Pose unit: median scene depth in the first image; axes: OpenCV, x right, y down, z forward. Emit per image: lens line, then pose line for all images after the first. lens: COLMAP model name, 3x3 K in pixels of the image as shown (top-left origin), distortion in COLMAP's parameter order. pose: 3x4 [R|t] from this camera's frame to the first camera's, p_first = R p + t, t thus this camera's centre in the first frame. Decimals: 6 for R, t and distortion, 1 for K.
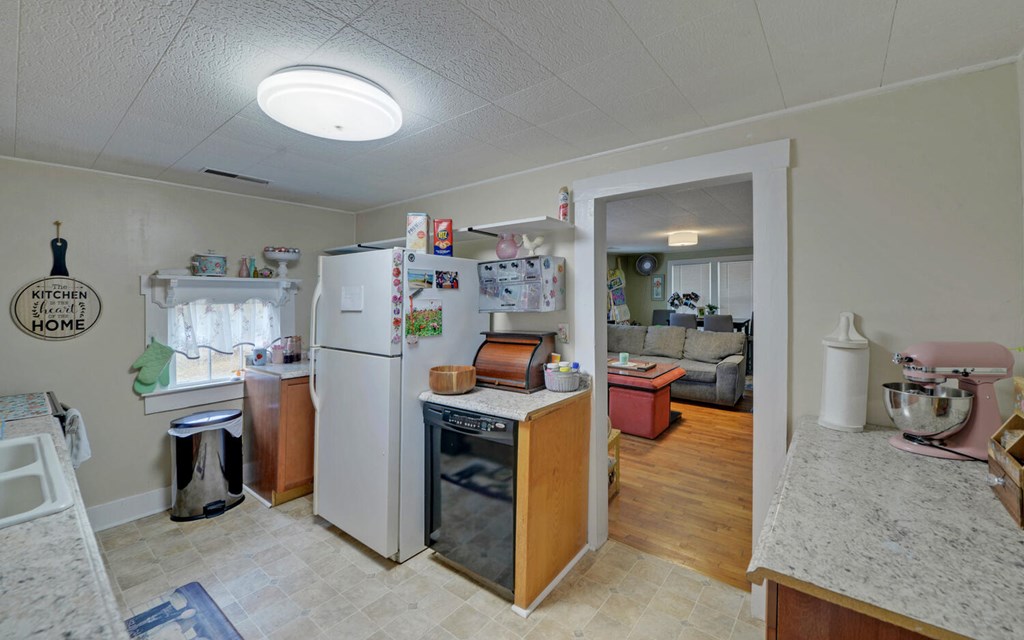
lens RADIAL K [[417.2, 0, 514.3], [0, 417.2, 310.2], [0, 0, 1]] dist [-0.006350, -0.000641]
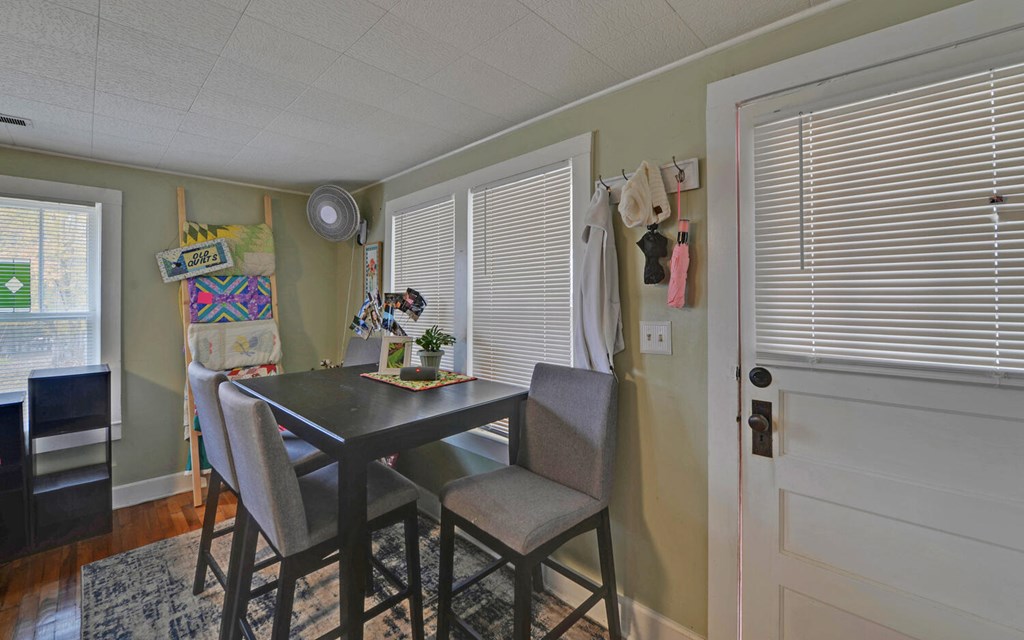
lens RADIAL K [[412.3, 0, 510.5], [0, 412.3, 297.5], [0, 0, 1]] dist [-0.001063, -0.000151]
pose [[0.995666, 0.019984, -0.090828, 0.564311], [-0.023682, 0.998926, -0.039818, -0.026497], [0.089935, 0.041796, 0.995070, 0.725875]]
